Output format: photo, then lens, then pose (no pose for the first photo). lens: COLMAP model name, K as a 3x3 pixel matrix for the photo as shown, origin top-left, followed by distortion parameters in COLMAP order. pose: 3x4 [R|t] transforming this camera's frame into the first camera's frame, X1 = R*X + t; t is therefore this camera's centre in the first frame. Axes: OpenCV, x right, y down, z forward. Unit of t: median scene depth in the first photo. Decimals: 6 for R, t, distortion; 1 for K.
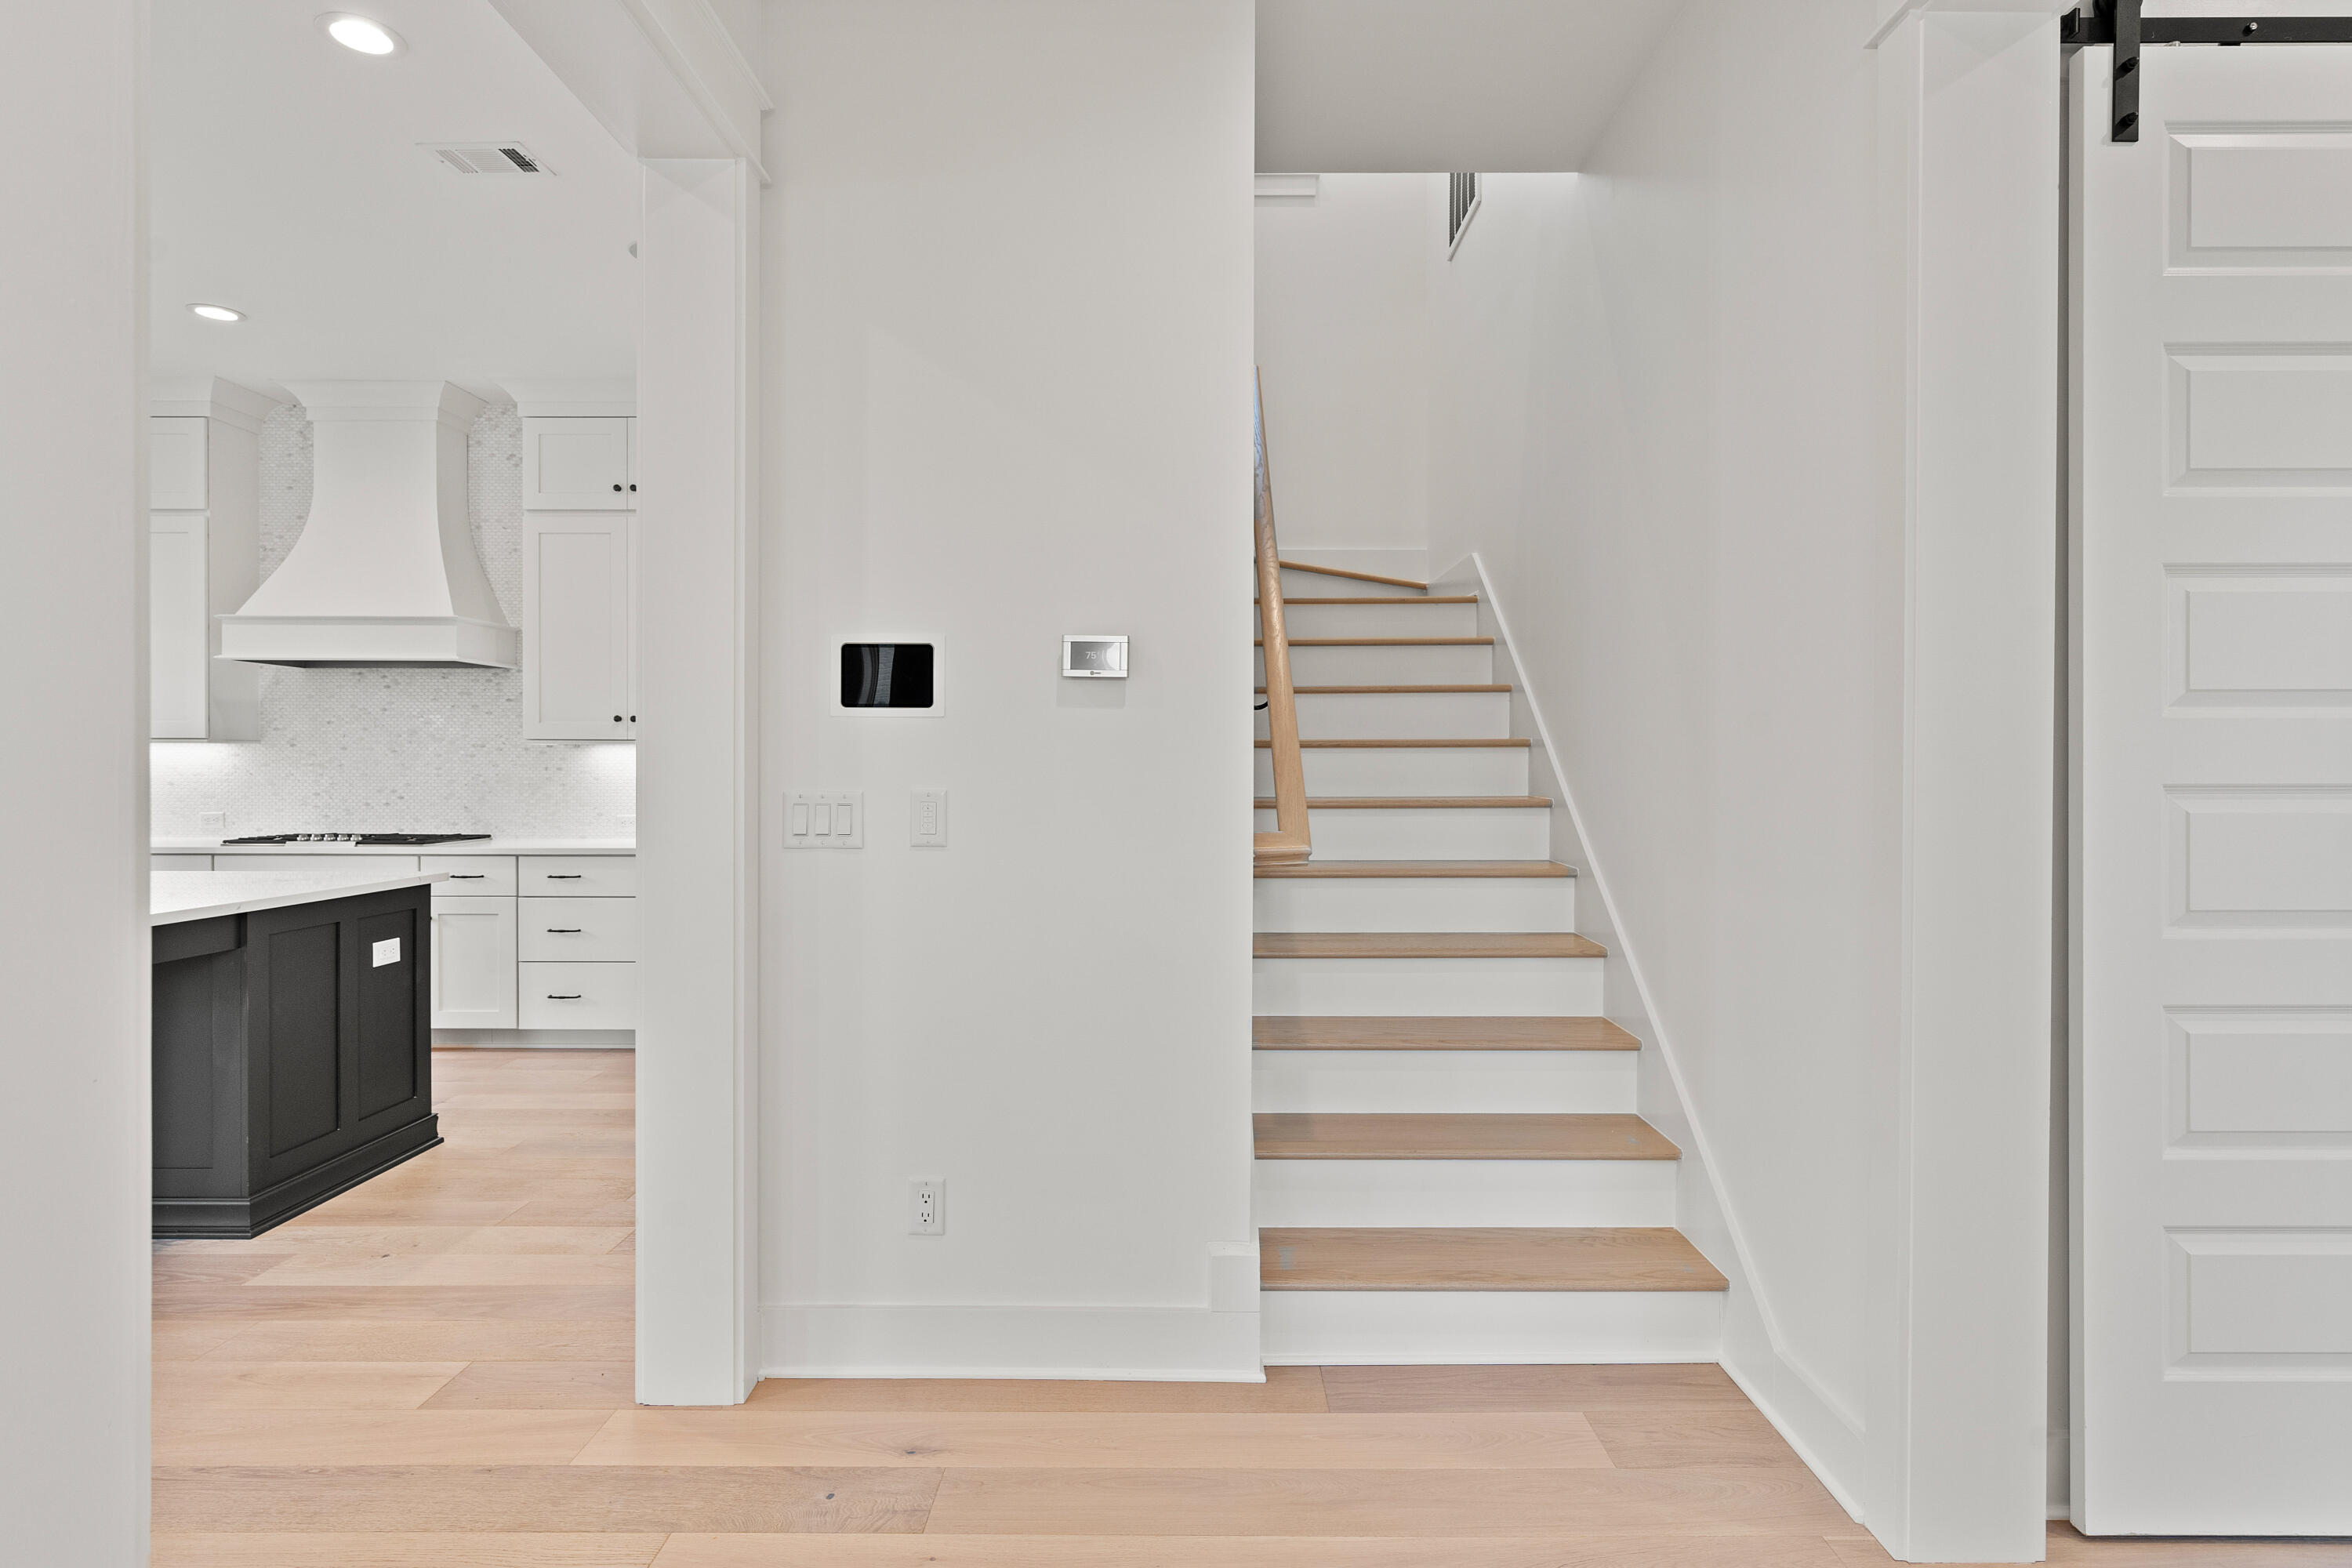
lens RADIAL K [[1202.5, 0, 1175.8], [0, 1202.5, 771.0], [0, 0, 1]] dist [0.001920, -0.000415]
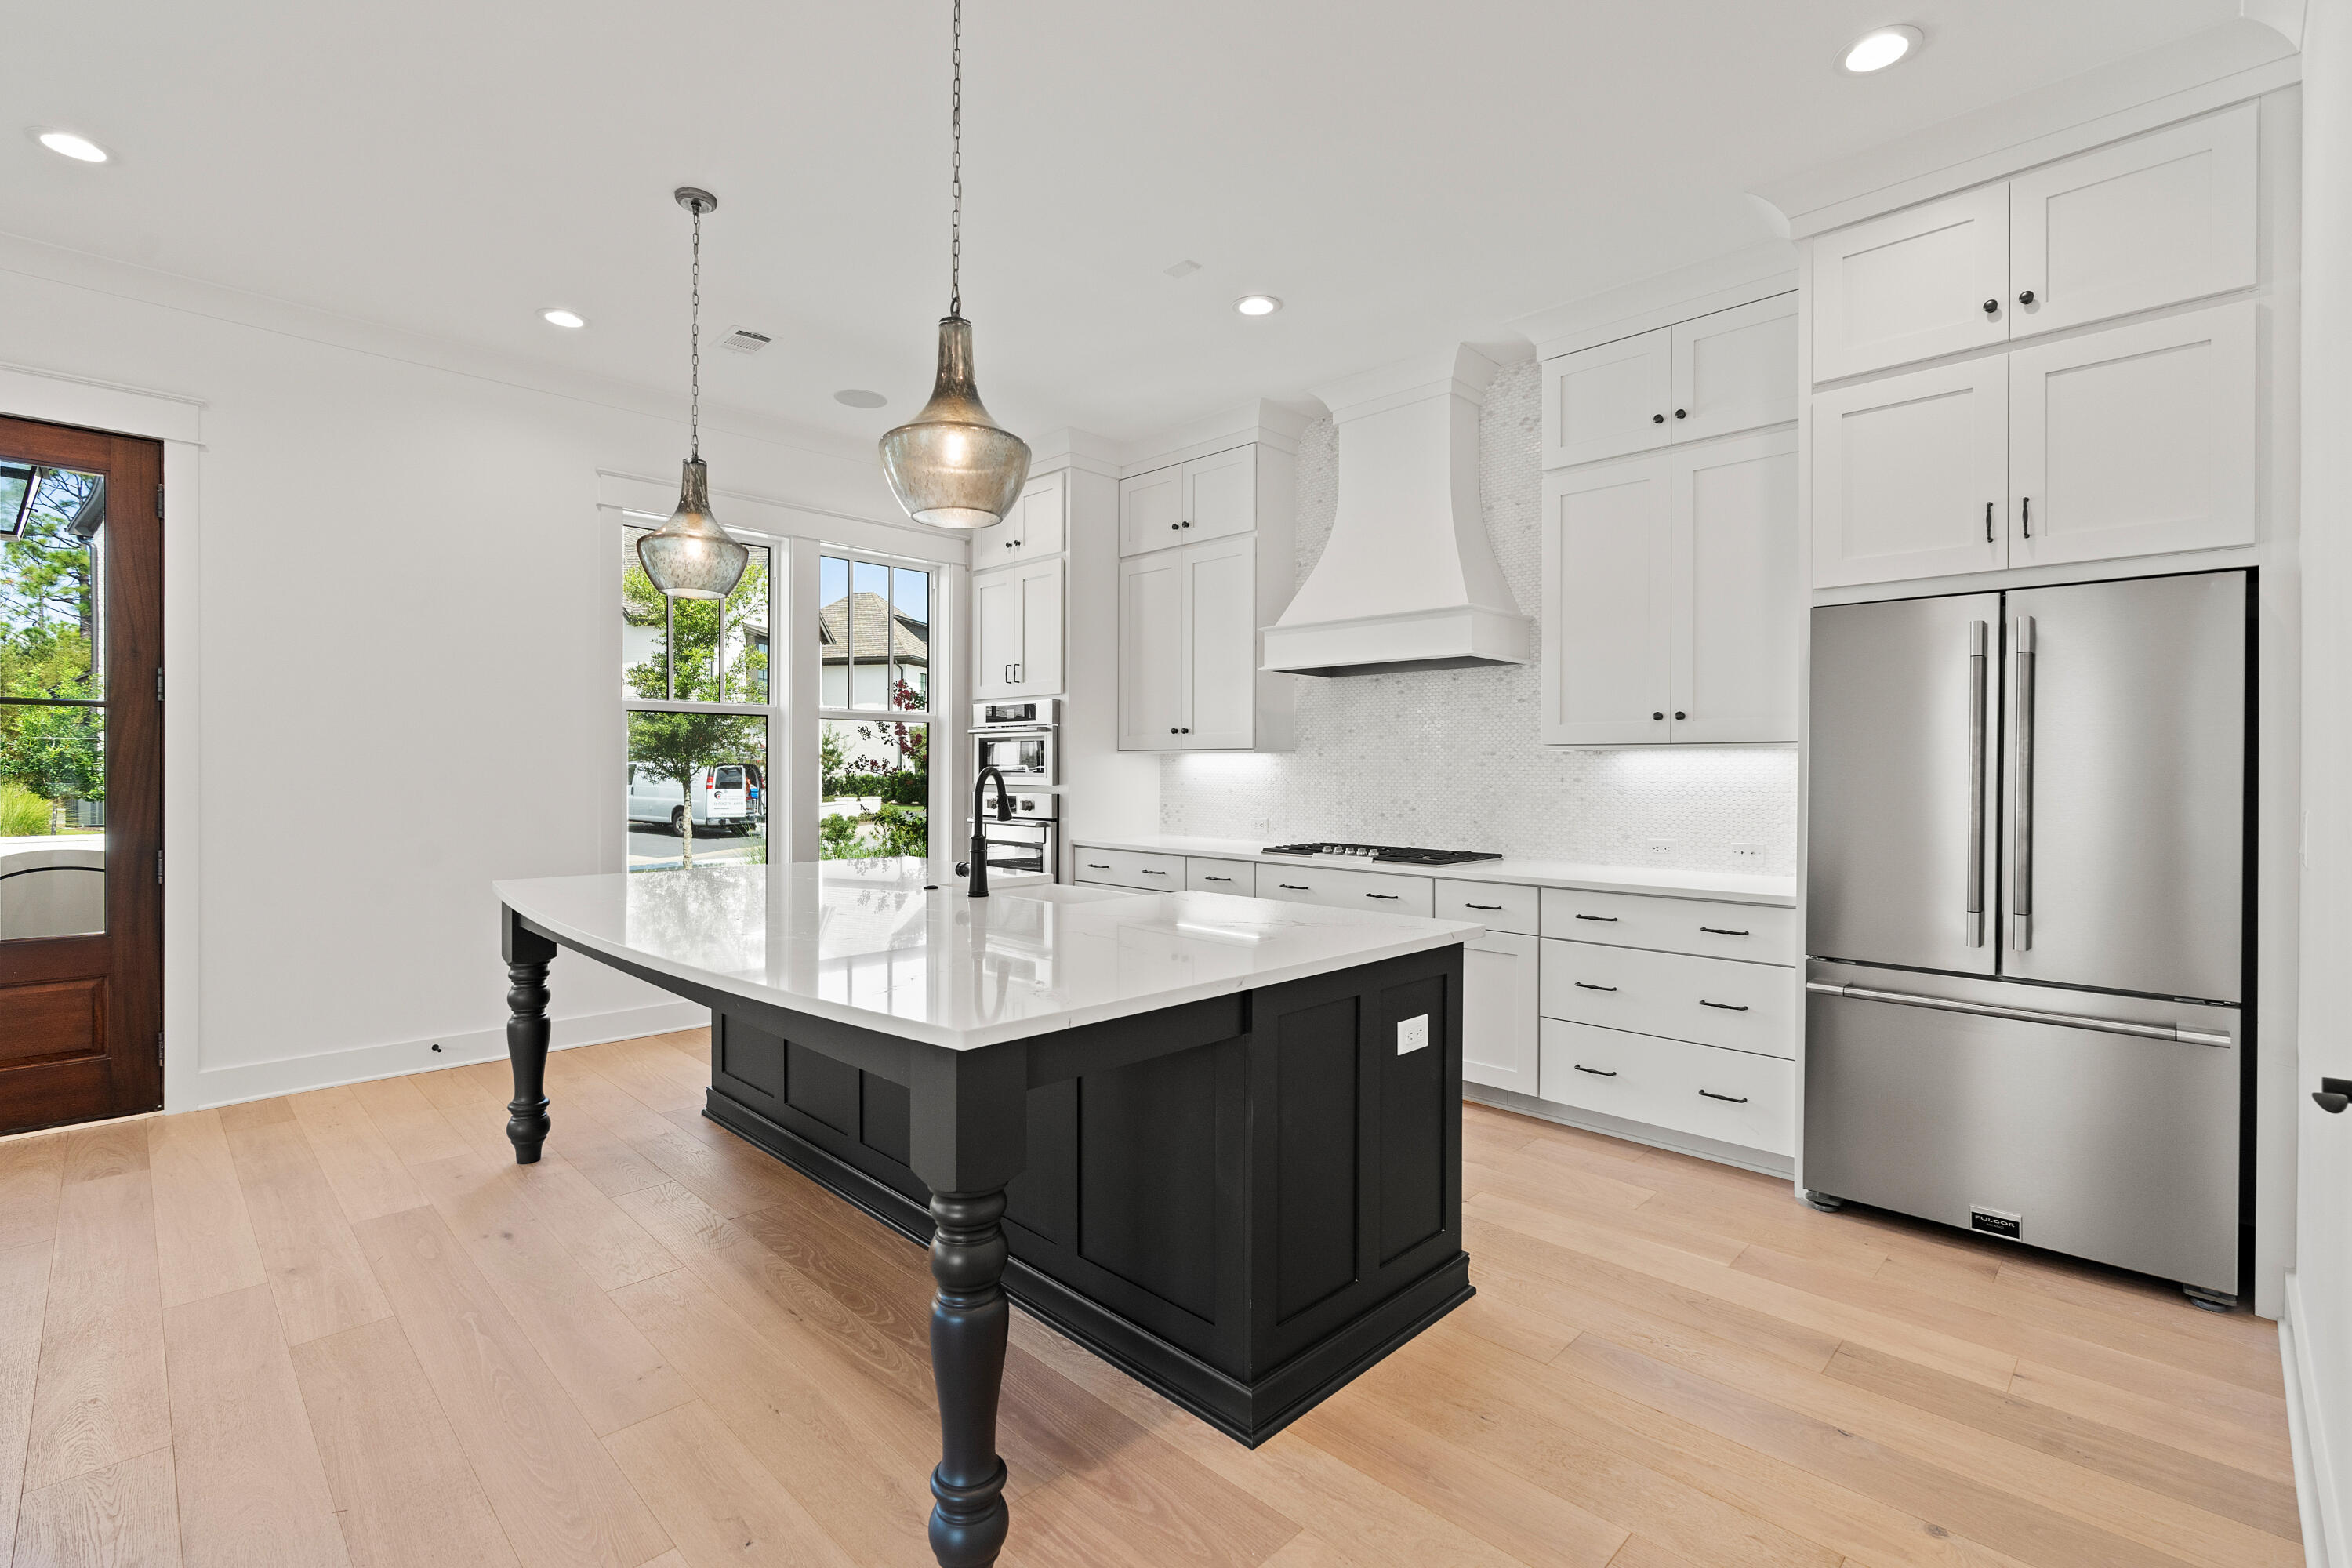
lens RADIAL K [[1057.7, 0, 1175.9], [0, 1057.7, 780.7], [0, 0, 1]] dist [-0.008546, 0.002755]
pose [[0.713106, 0.008530, -0.701005, -0.214302], [-0.005133, 0.999963, 0.006946, -0.005268], [0.701038, -0.001355, 0.713123, 0.305545]]
